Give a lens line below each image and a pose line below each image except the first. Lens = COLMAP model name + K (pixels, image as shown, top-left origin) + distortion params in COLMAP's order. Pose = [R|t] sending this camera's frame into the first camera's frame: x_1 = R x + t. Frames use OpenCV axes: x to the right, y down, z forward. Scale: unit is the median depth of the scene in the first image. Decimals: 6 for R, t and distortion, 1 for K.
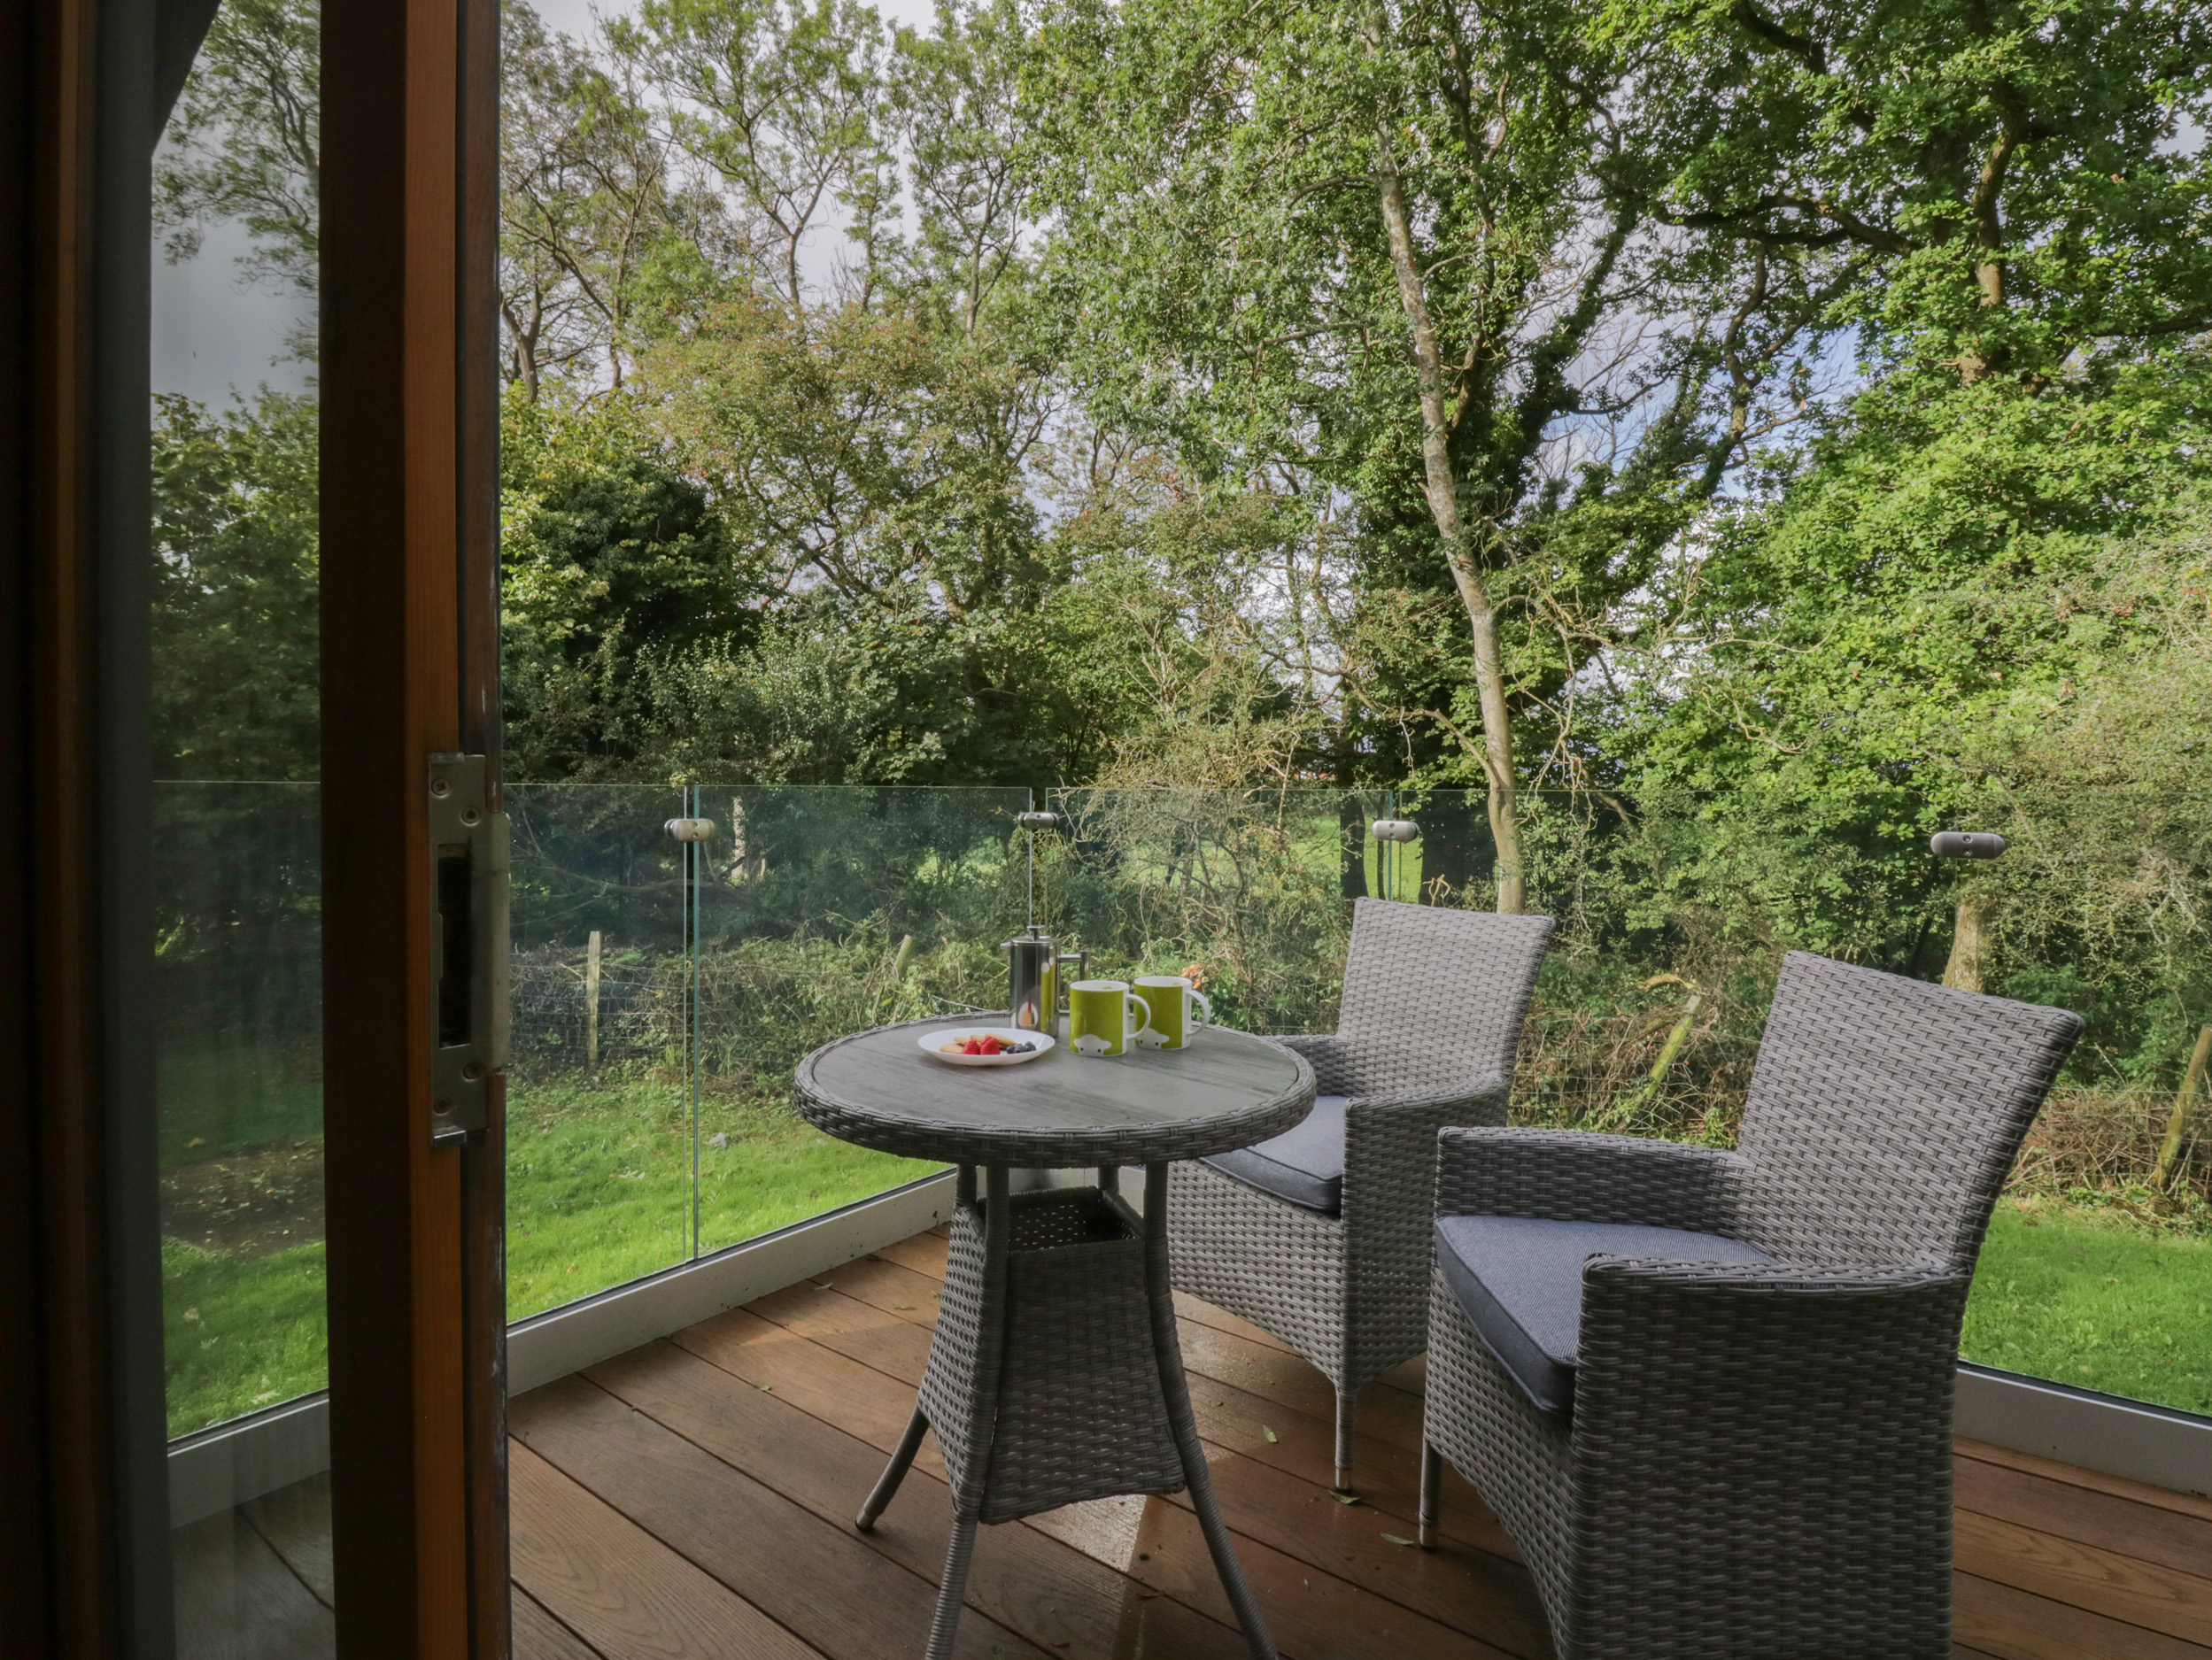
lens RADIAL K [[1179.4, 0, 1106.4], [0, 1179.4, 830.2], [0, 0, 1]] dist [-0.006535, -0.003000]
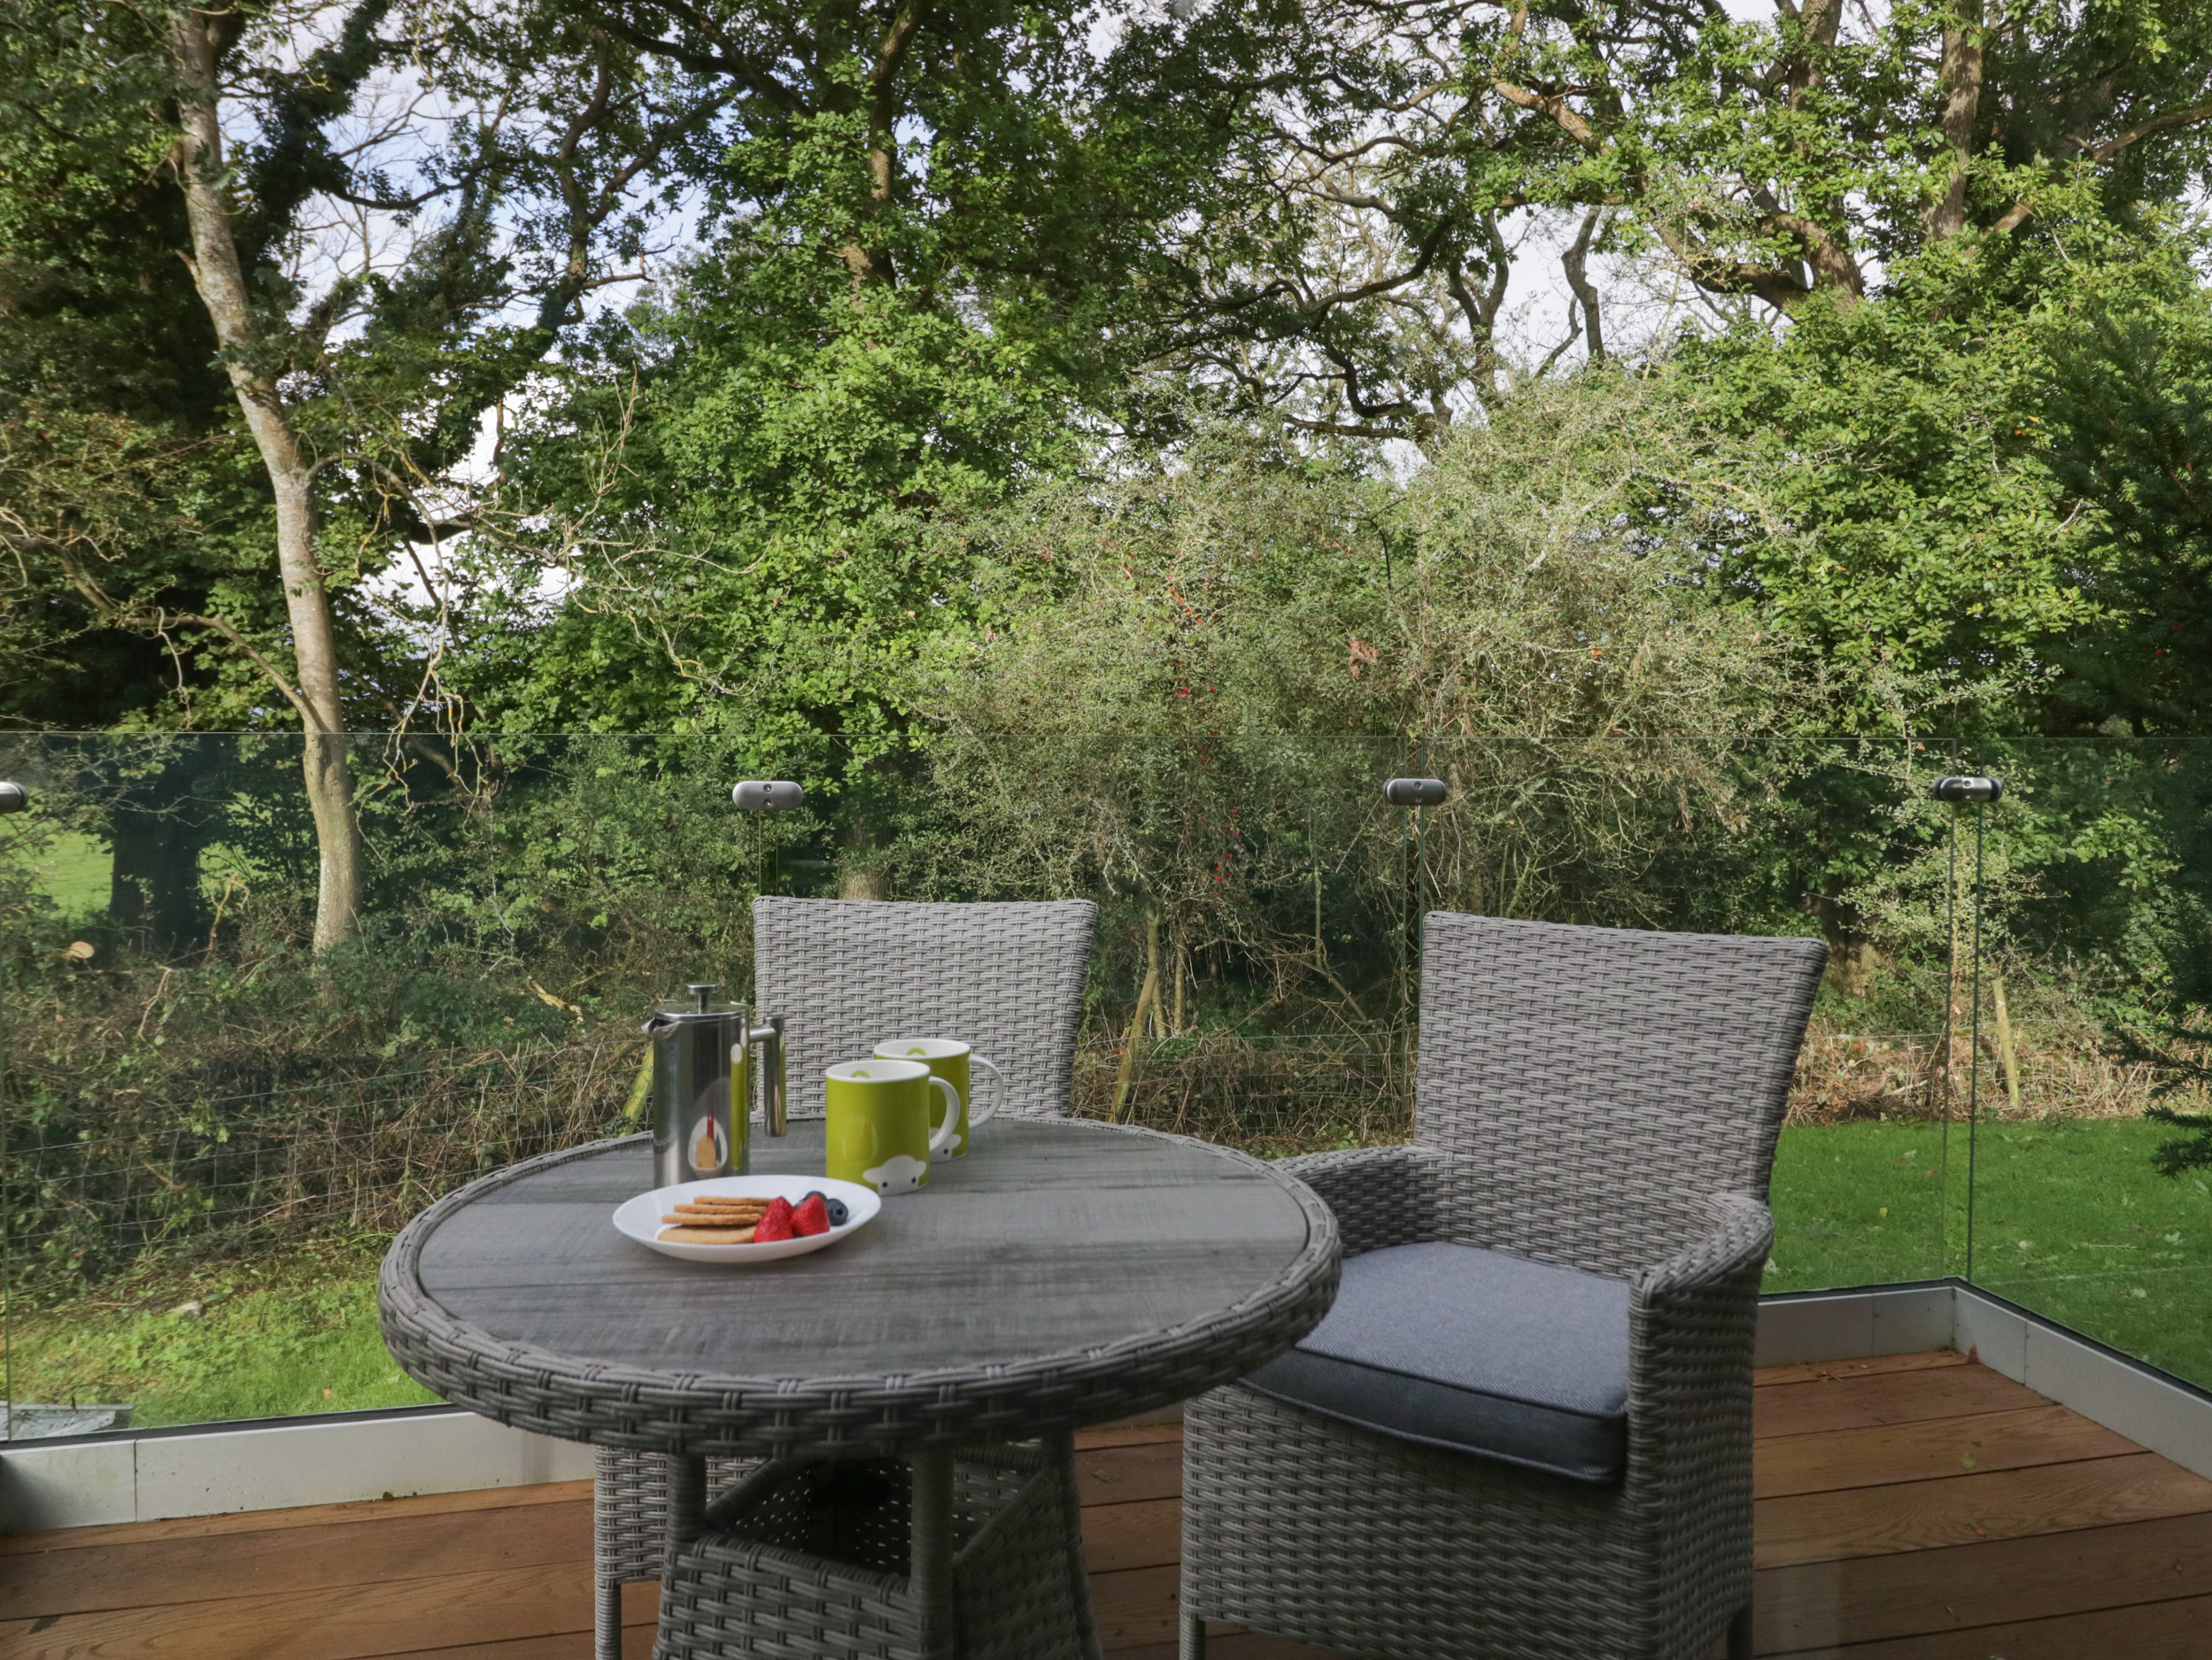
lens RADIAL K [[1602.6, 0, 1105.9], [0, 1602.6, 823.7], [0, 0, 1]] dist [0.010050, 0.002196]
pose [[0.639342, -0.041249, 0.767815, -0.100802], [0.027647, 0.999148, 0.030656, -0.002080], [-0.768425, 0.001628, 0.639938, 0.076818]]
